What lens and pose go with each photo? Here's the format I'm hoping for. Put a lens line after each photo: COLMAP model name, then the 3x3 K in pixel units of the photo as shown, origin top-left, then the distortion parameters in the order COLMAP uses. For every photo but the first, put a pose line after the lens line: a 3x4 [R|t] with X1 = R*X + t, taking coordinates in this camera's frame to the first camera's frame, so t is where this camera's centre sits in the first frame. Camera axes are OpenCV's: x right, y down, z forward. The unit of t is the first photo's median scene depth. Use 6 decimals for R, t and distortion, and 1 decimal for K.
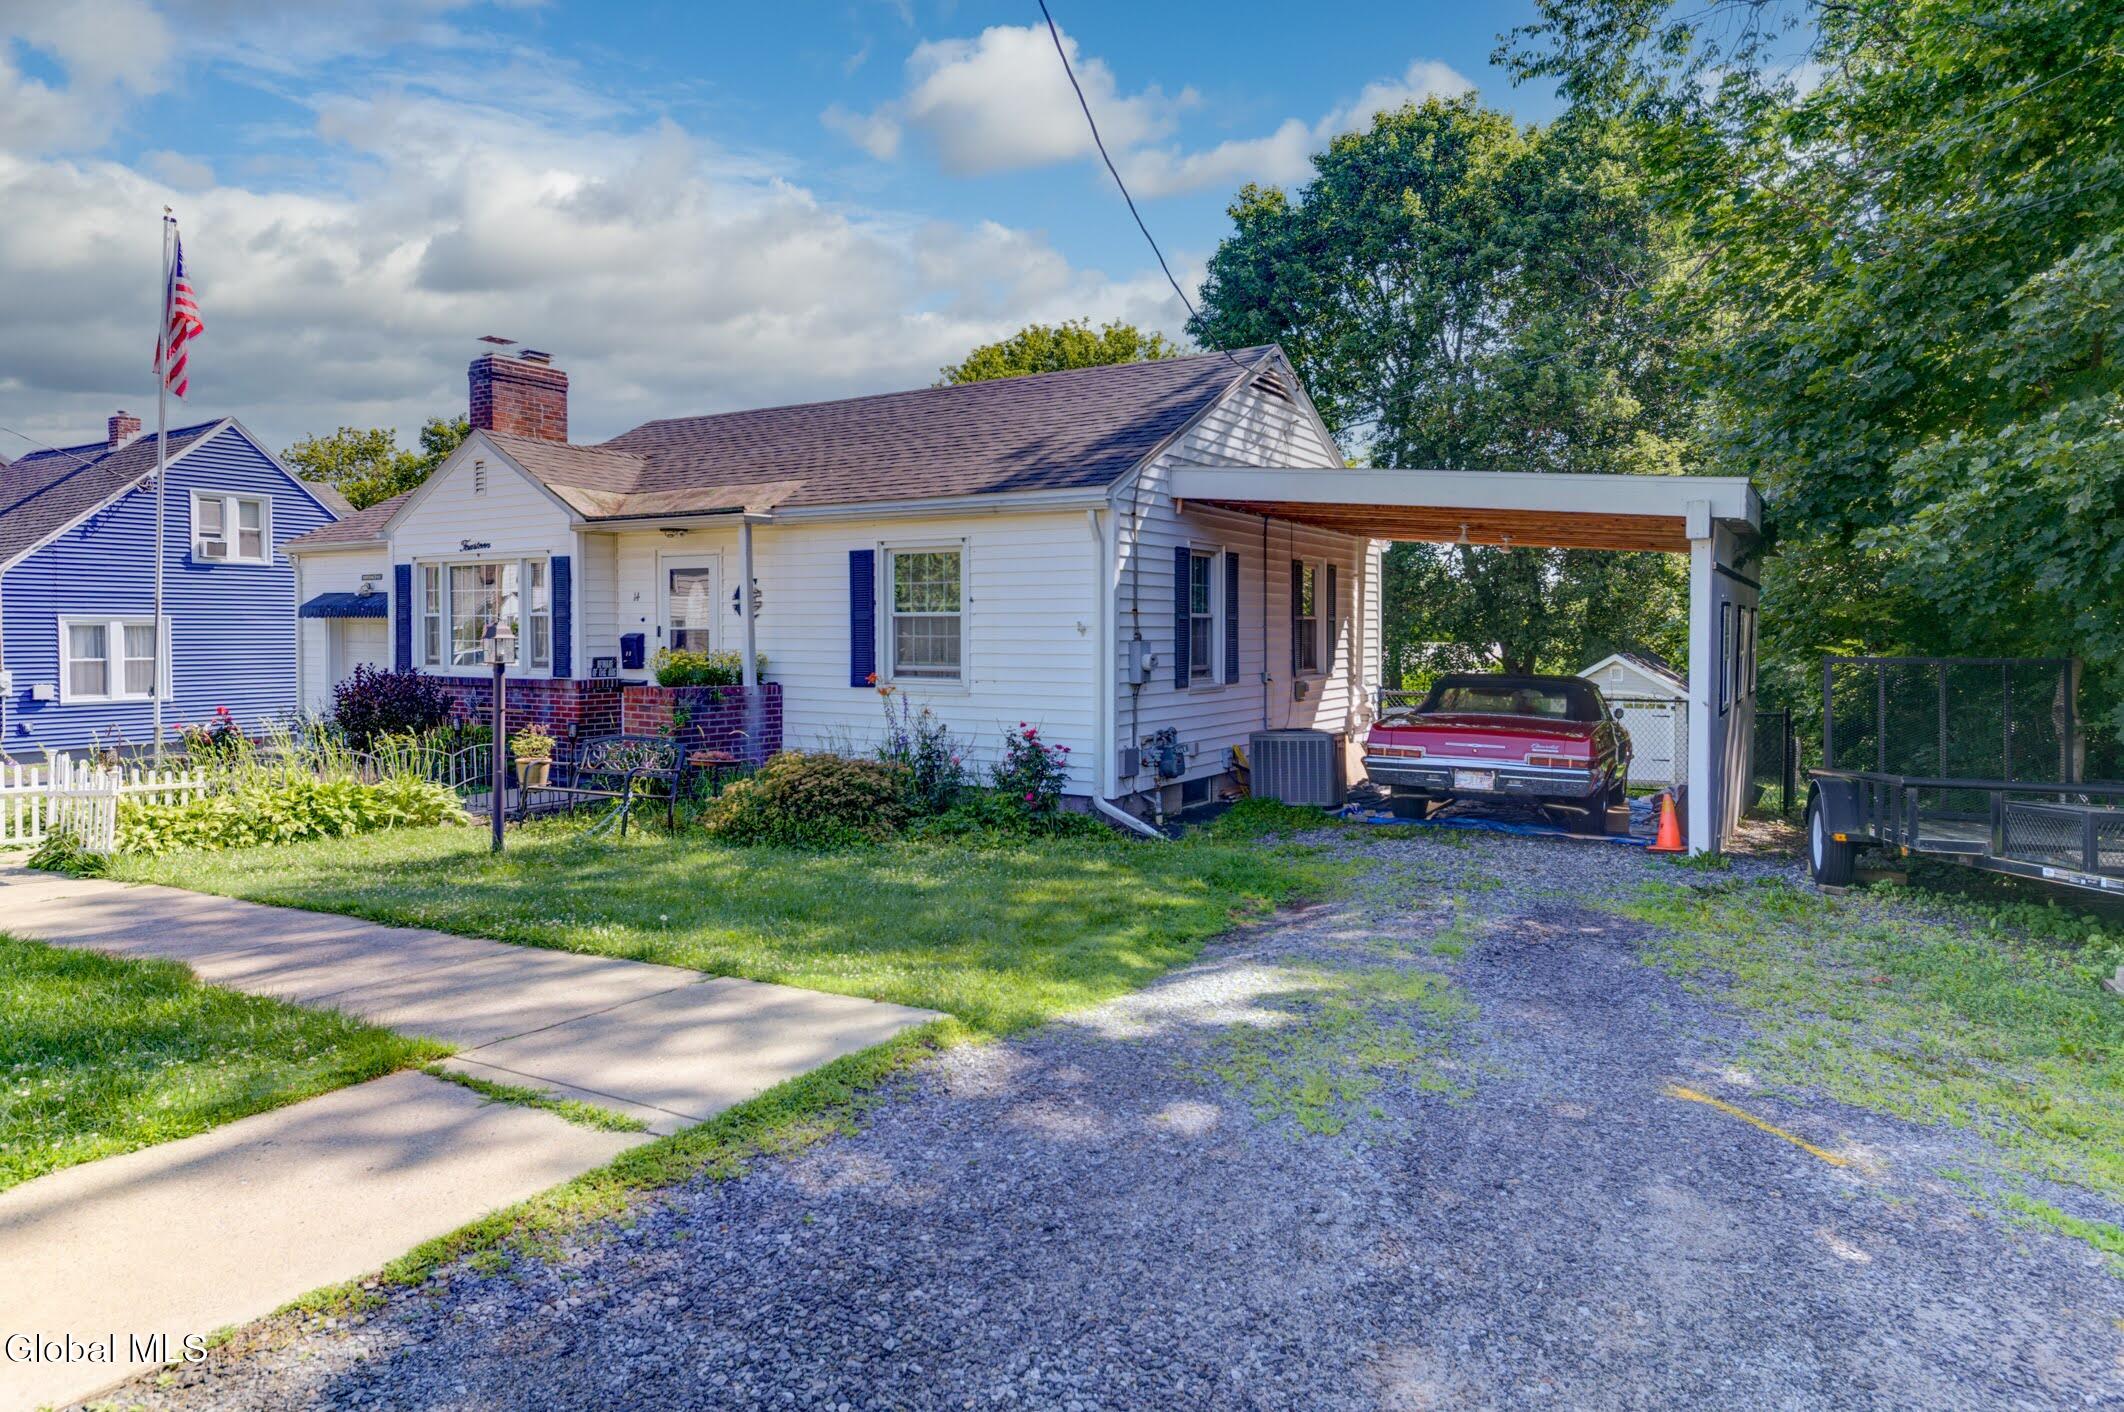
lens RADIAL K [[1254.6, 0, 1061.3], [0, 1254.6, 689.0], [0, 0, 1]] dist [-0.003162, 0.002243]
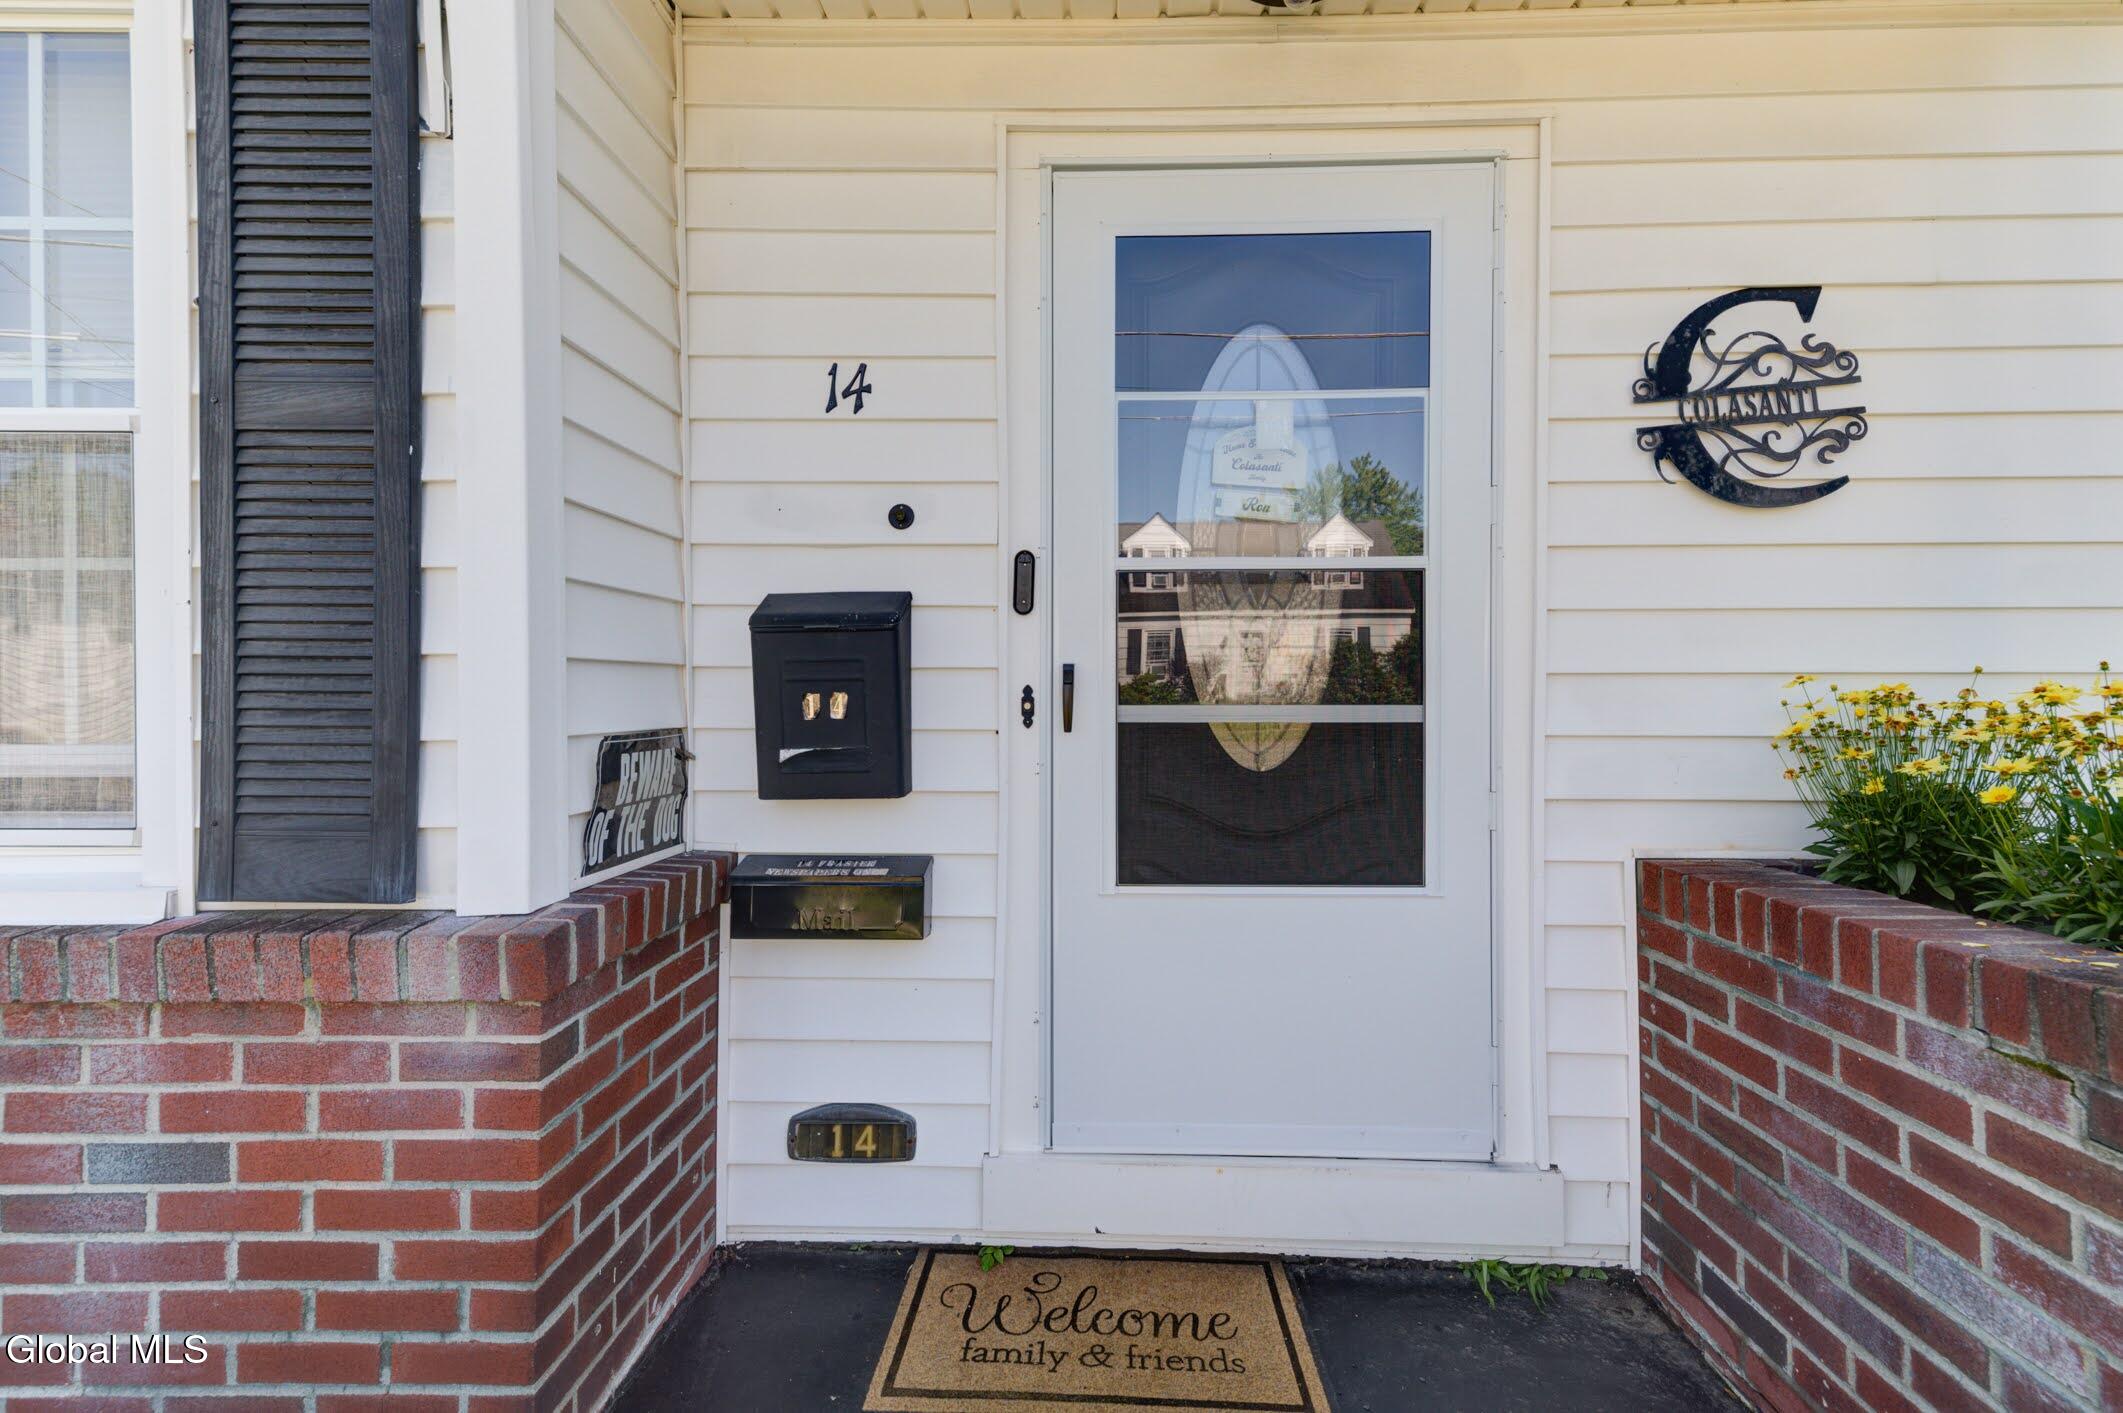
lens RADIAL K [[923.1, 0, 1061.5], [0, 923.1, 706.5], [0, 0, 1]] dist [0.000057, 0.000005]
pose [[0.871799, -0.006591, 0.489820, -0.384429], [0.027725, 0.998971, -0.035905, -0.023567], [-0.489079, 0.044882, 0.871084, 0.899204]]
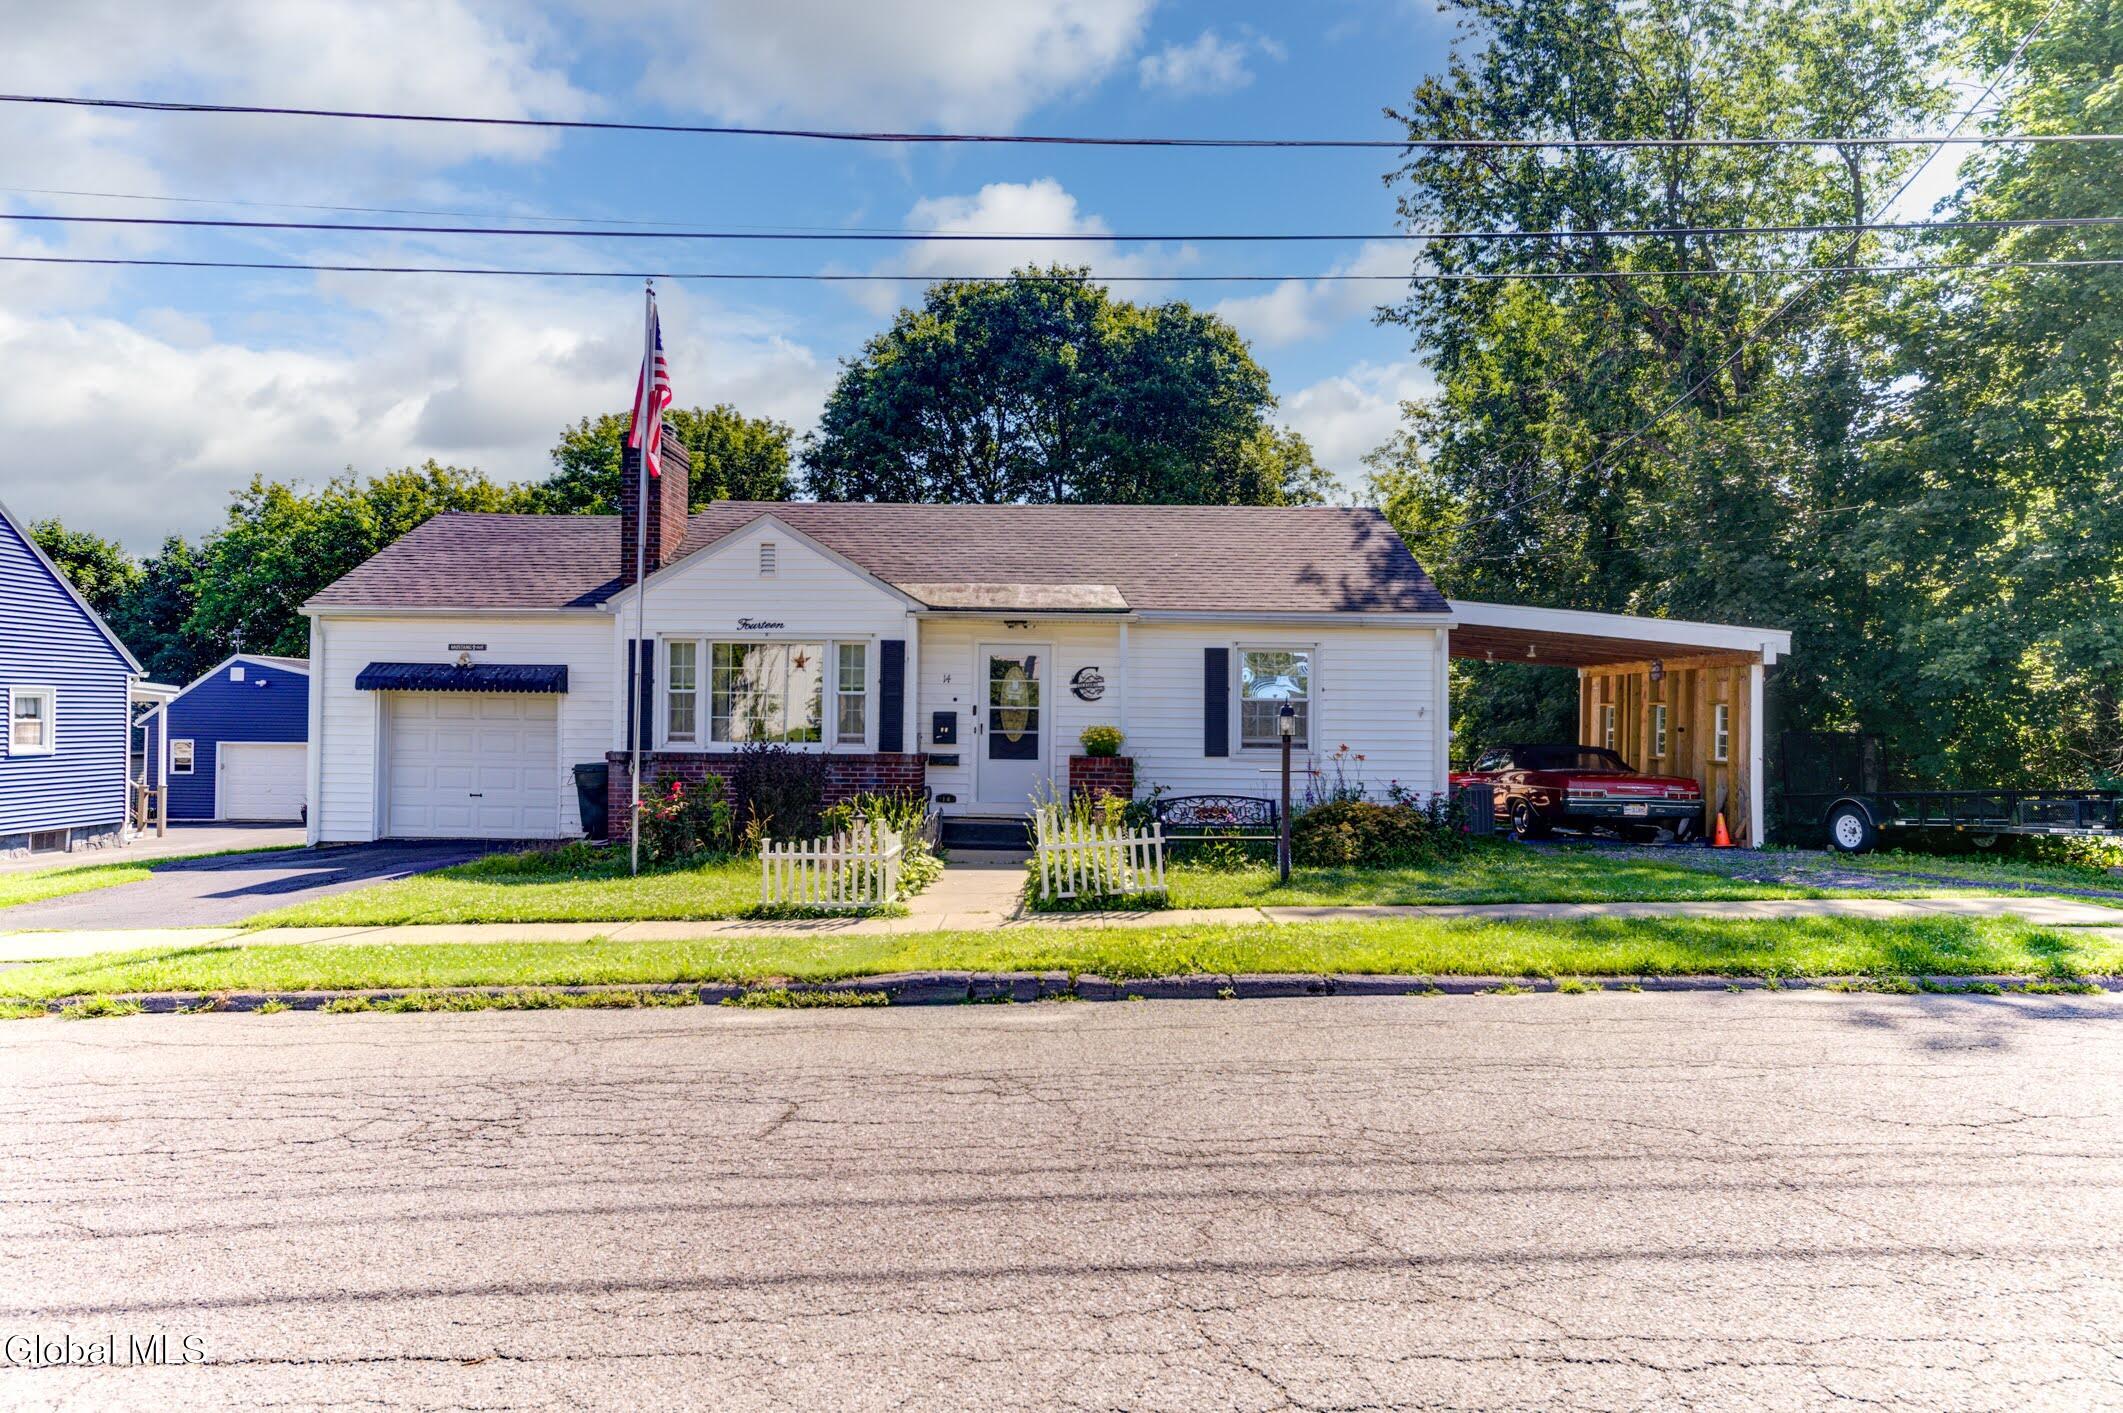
lens RADIAL K [[1254.0, 0, 1060.8], [0, 1254.0, 689.5], [0, 0, 1]] dist [-0.003162, 0.002243]
pose [[0.861063, 0.017840, 0.508185, -0.834630], [0.015149, 0.998041, -0.060705, 0.004692], [-0.508273, 0.059970, 0.859106, -0.000418]]
